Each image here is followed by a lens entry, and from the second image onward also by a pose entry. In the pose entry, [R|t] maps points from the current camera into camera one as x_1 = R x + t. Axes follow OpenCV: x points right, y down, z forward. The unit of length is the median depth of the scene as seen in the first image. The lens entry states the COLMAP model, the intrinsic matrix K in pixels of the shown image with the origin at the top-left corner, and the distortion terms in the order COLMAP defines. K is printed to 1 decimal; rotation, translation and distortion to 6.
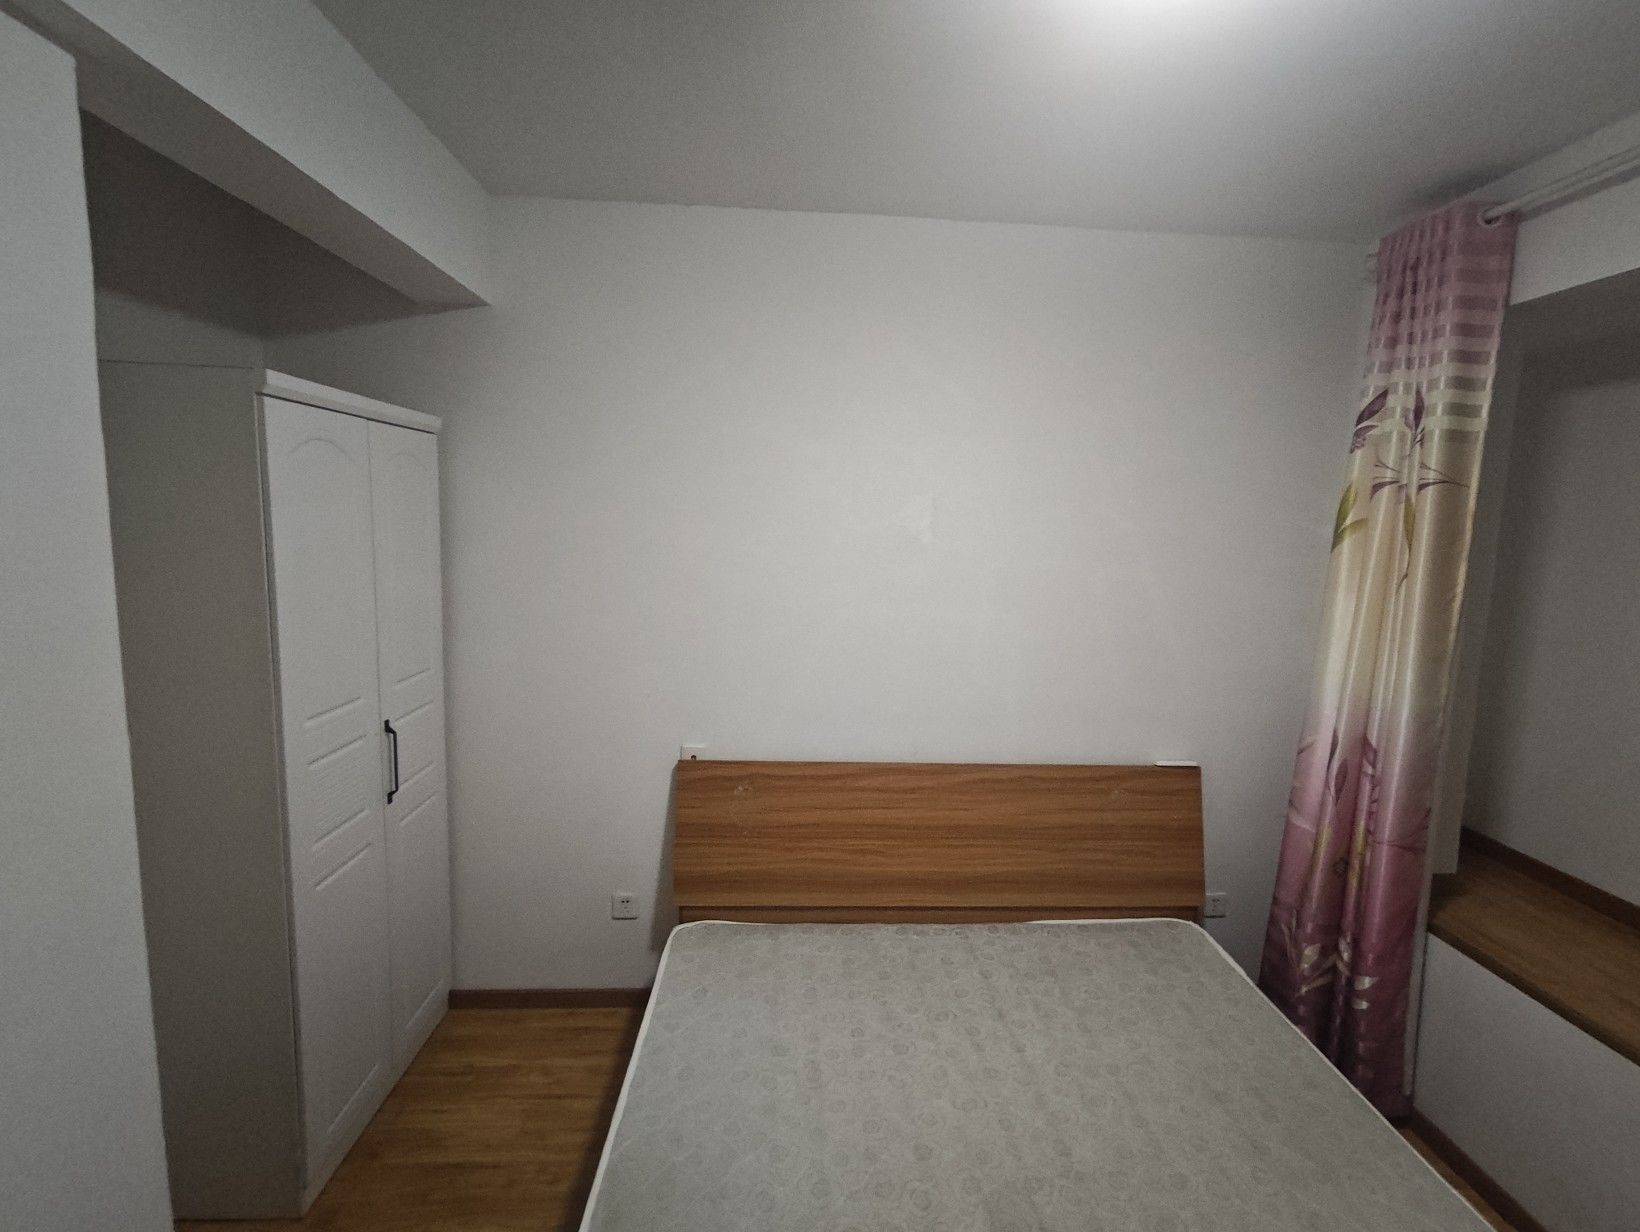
lens RADIAL K [[744.6, 0, 833.1], [0, 744.6, 619.3], [0, 0, 1]] dist [-0.002784, 0.002372]
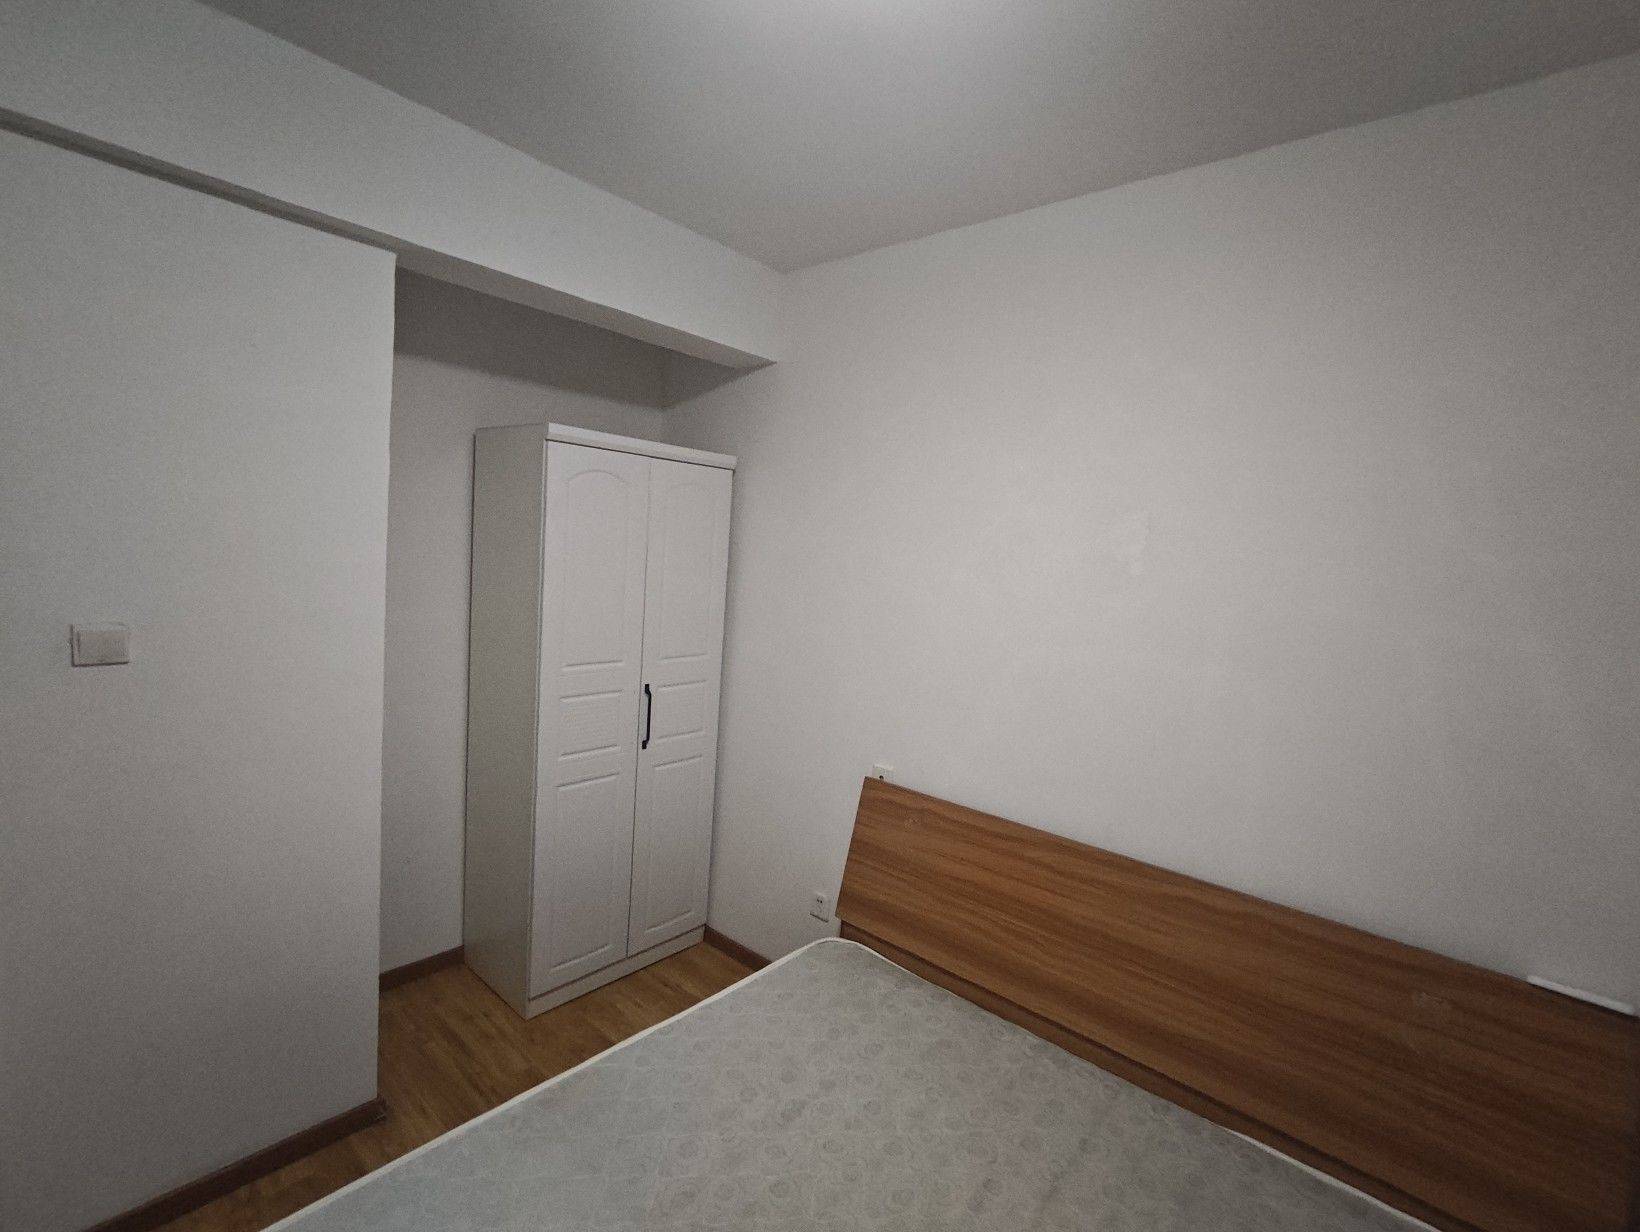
lens RADIAL K [[744.6, 0, 825.0], [0, 744.6, 618.0], [0, 0, 1]] dist [-0.002784, 0.002372]
pose [[0.724427, 0.081905, -0.684468, 0.478742], [-0.136358, 0.990323, -0.025814, 0.010759], [0.675731, 0.112033, 0.728585, 0.224468]]
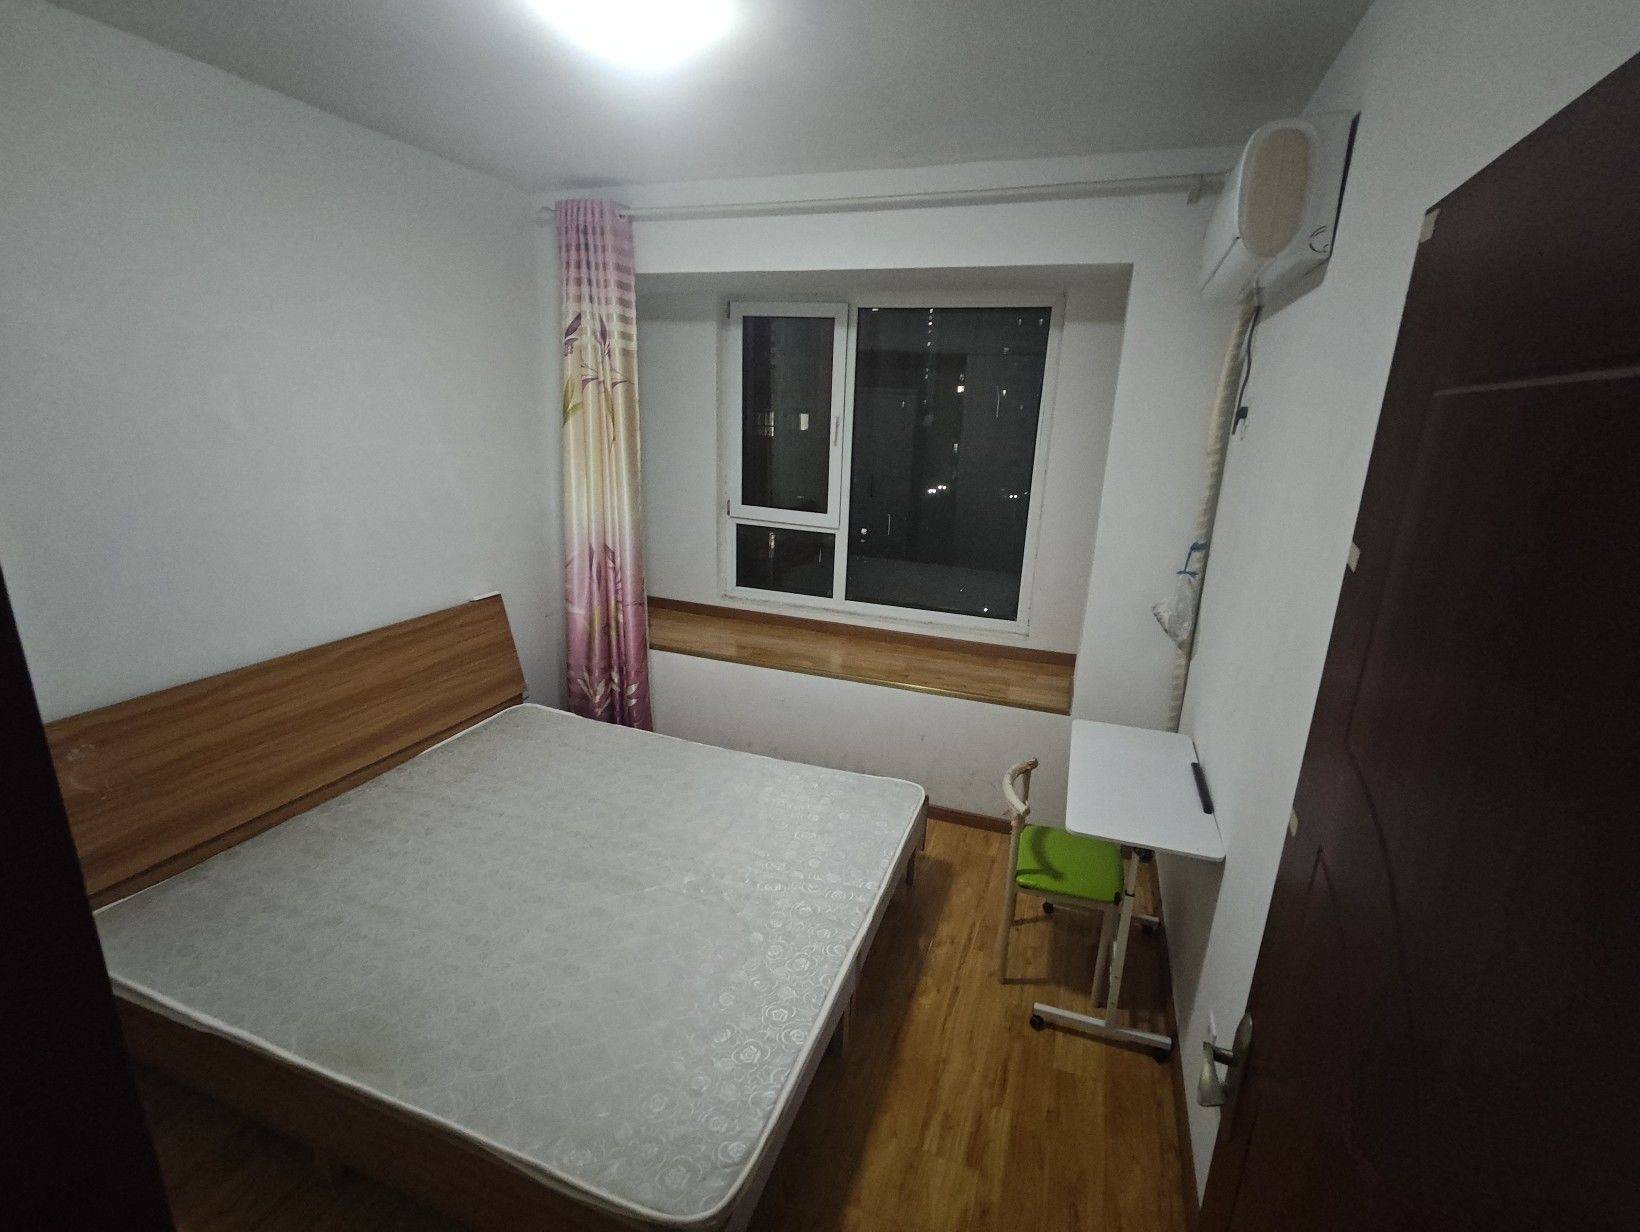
lens RADIAL K [[744.6, 0, 826.9], [0, 744.6, 612.7], [0, 0, 1]] dist [-0.002784, 0.002372]
pose [[0.389044, -0.256729, 0.884723, -0.537173], [0.090298, 0.966385, 0.240719, -0.041168], [-0.916783, -0.013762, 0.399149, -0.068413]]
